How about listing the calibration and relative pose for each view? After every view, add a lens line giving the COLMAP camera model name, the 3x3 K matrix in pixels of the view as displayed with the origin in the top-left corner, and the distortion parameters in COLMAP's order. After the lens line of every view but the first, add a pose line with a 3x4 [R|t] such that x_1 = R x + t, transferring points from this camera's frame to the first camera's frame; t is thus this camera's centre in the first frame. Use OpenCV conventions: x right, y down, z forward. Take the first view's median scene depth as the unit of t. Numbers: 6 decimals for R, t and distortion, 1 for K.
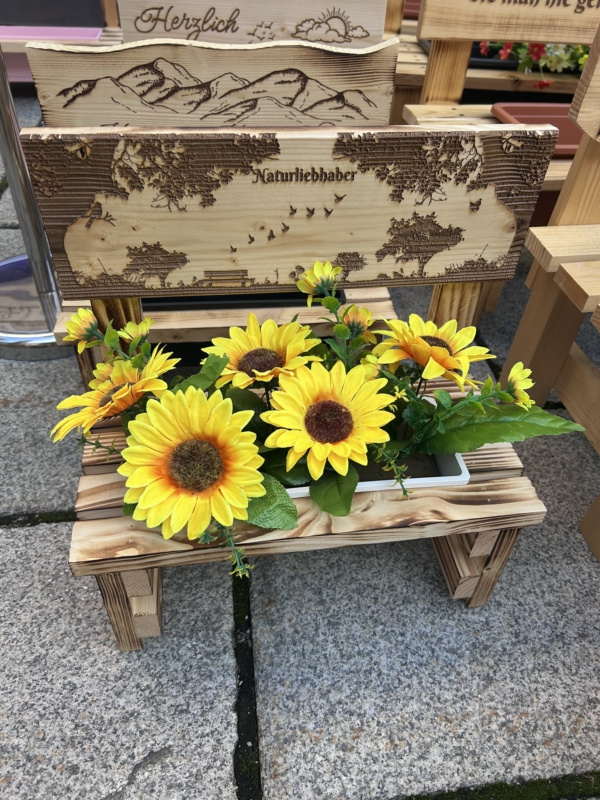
lens RADIAL K [[602.3, 0, 306.8], [0, 602.3, 391.5], [0, 0, 1]] dist [0.028441, -0.055597]
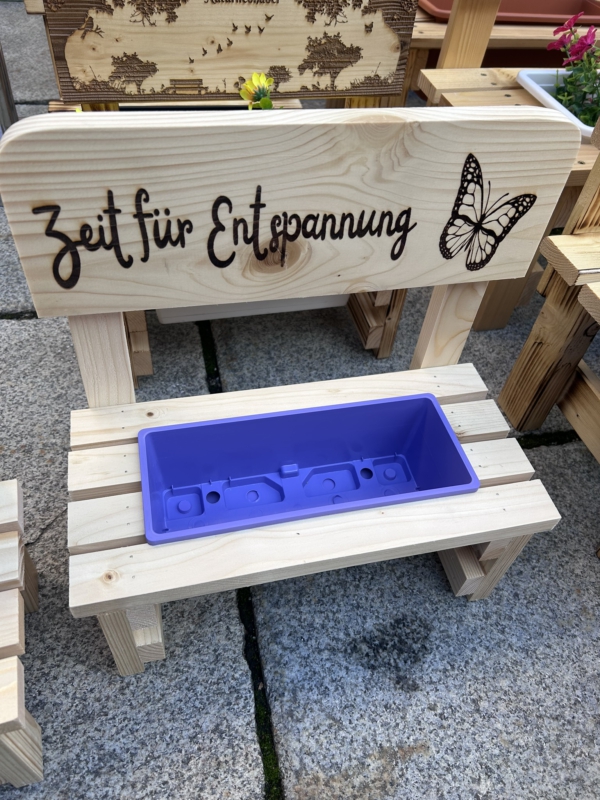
lens RADIAL K [[602.3, 0, 306.9], [0, 602.3, 404.2], [0, 0, 1]] dist [0.028441, -0.055597]
pose [[0.994587, -0.050813, 0.090633, -0.025899], [0.039664, 0.991881, 0.120830, 0.352218], [-0.096036, -0.116581, 0.988527, -0.418075]]
